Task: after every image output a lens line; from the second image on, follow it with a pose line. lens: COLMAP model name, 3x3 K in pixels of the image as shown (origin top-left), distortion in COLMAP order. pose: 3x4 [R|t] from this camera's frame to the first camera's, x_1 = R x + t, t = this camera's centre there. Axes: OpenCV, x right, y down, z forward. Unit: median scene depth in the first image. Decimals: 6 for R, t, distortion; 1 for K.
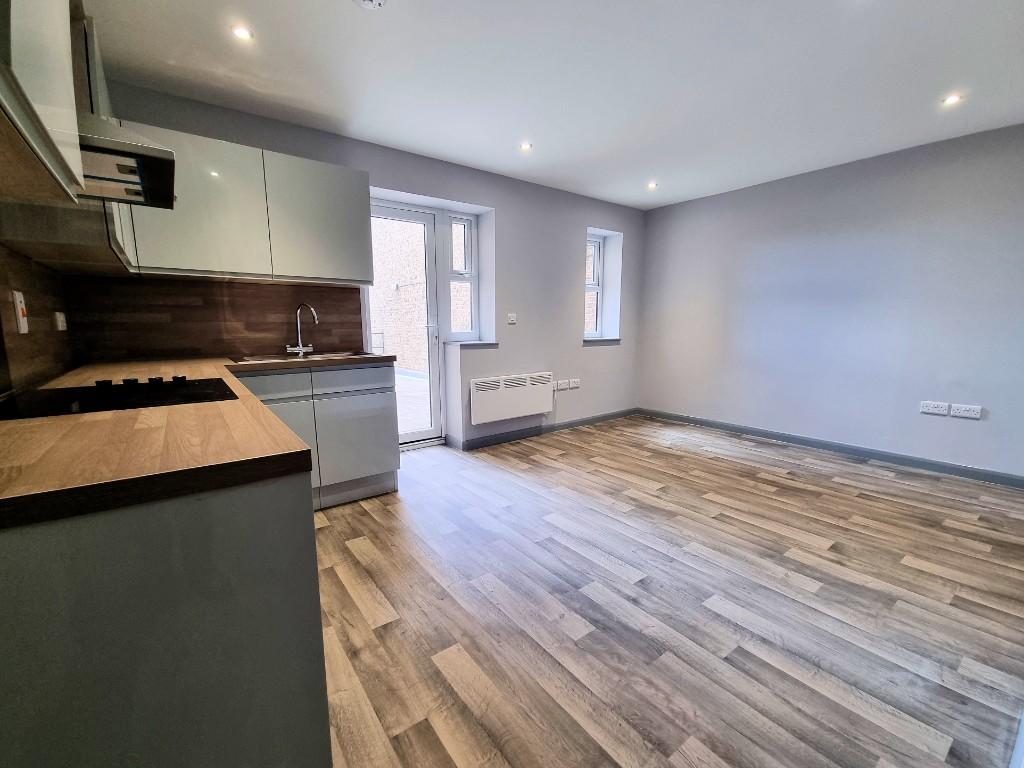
lens RADIAL K [[445.4, 0, 514.7], [0, 445.4, 386.3], [0, 0, 1]] dist [0.007510, 0.001873]
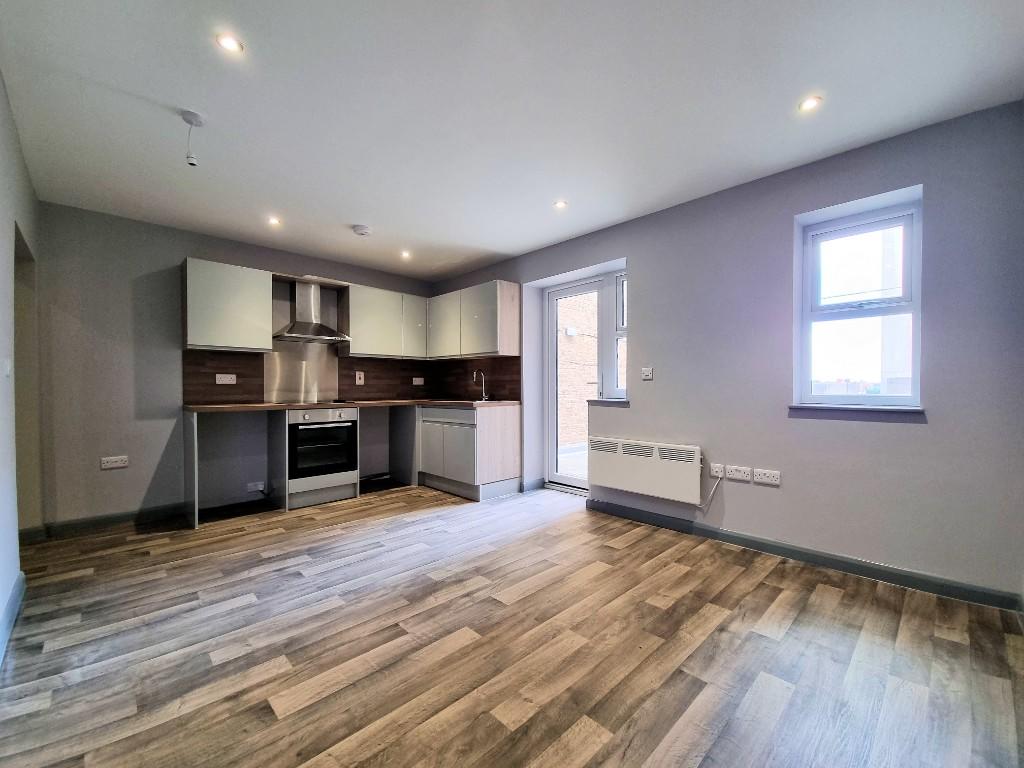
lens RADIAL K [[418.9, 0, 516.2], [0, 418.9, 388.7], [0, 0, 1]] dist [0.006714, -0.005745]
pose [[0.116618, 0.006019, -0.993159, 1.152233], [-0.140179, 0.990071, -0.010460, -0.124955], [0.983235, 0.140440, 0.116303, 1.034576]]
